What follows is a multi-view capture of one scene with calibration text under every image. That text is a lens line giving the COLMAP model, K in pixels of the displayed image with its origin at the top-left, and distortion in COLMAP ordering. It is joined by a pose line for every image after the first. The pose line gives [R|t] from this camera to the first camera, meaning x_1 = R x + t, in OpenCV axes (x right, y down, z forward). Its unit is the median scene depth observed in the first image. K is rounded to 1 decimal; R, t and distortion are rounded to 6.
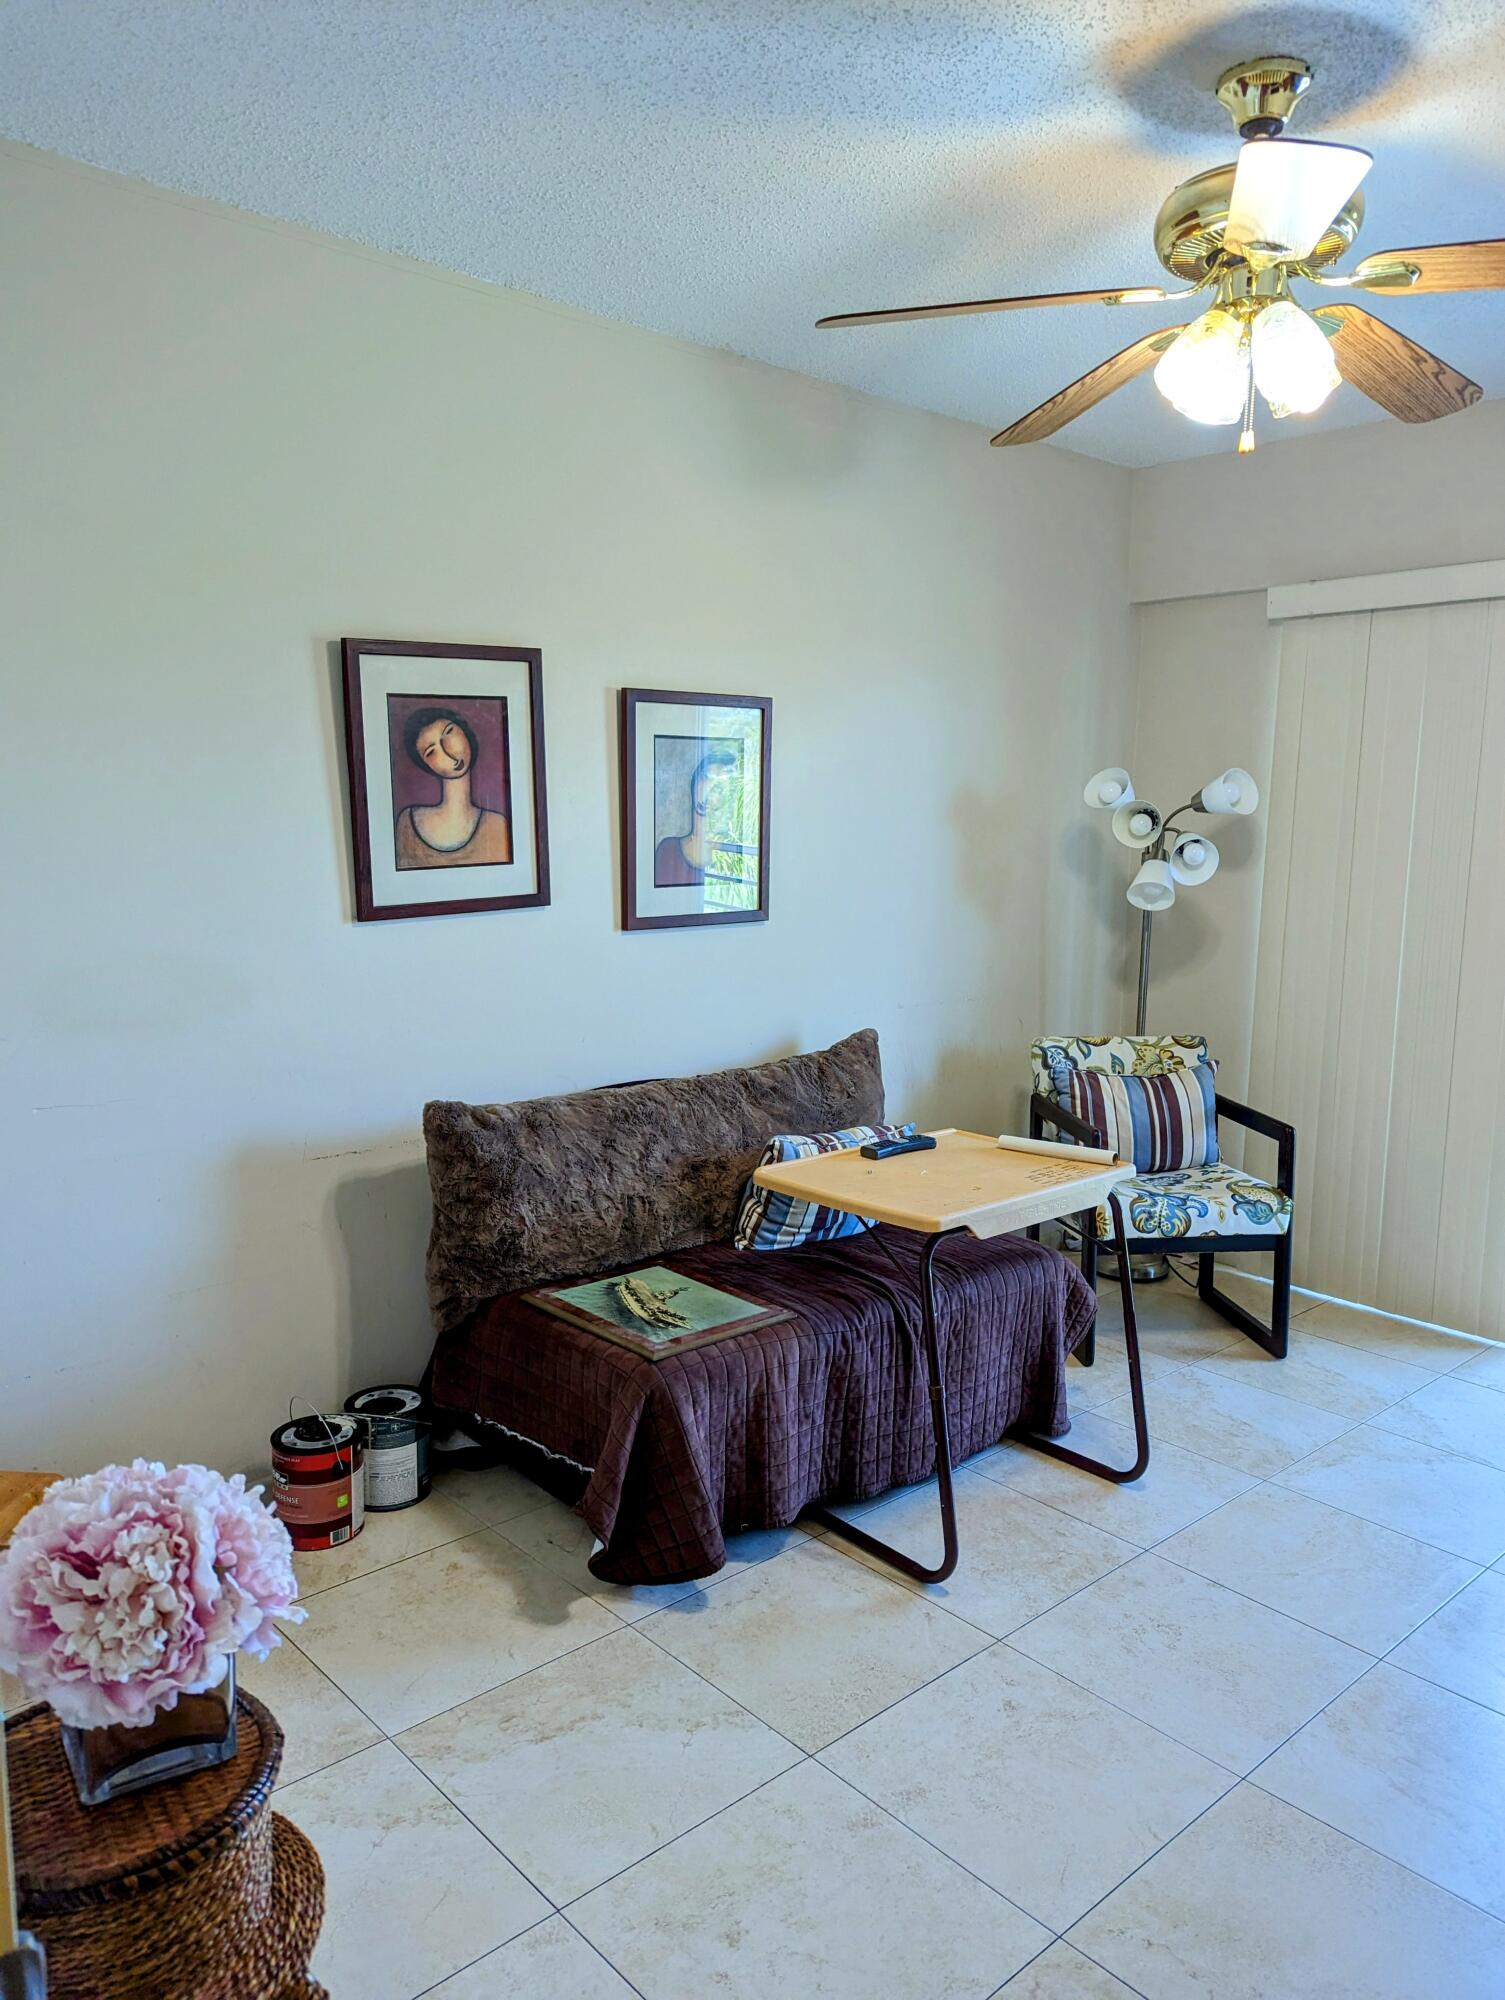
lens RADIAL K [[1419.0, 0, 764.3], [0, 1419.0, 1019.8], [0, 0, 1]] dist [0.065075, -0.059722]
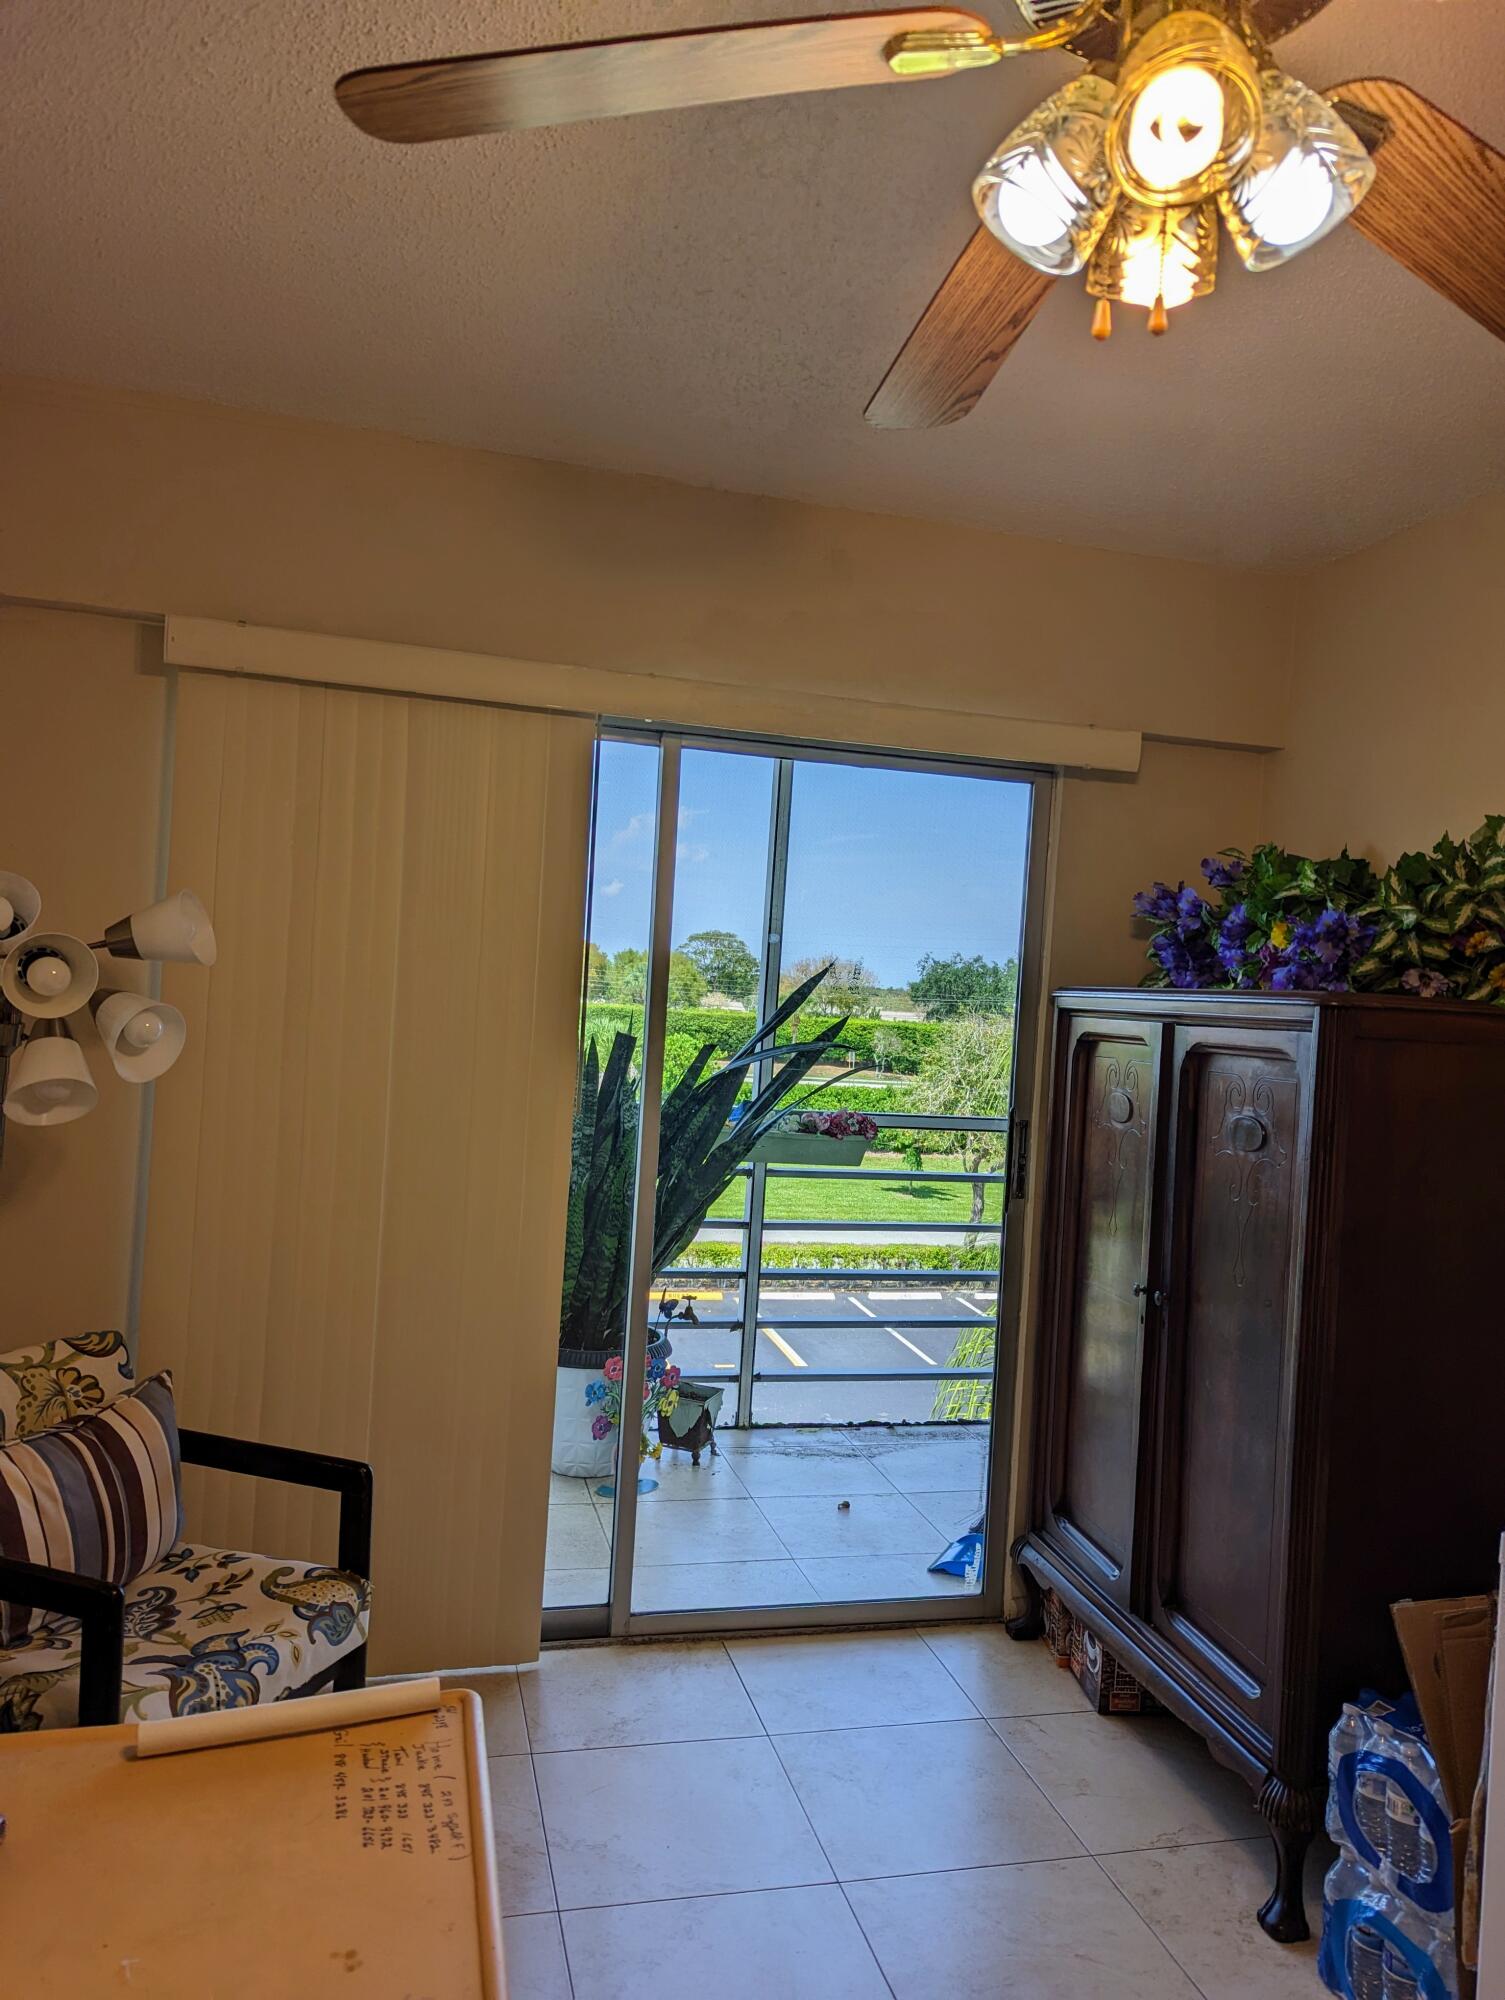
lens RADIAL K [[1419.0, 0, 764.3], [0, 1419.0, 1019.8], [0, 0, 1]] dist [0.065075, -0.059722]
pose [[0.470178, -0.004589, 0.882560, -0.098630], [0.080729, 0.996018, -0.037828, -0.077535], [-0.878872, 0.089034, 0.468676, 0.504581]]
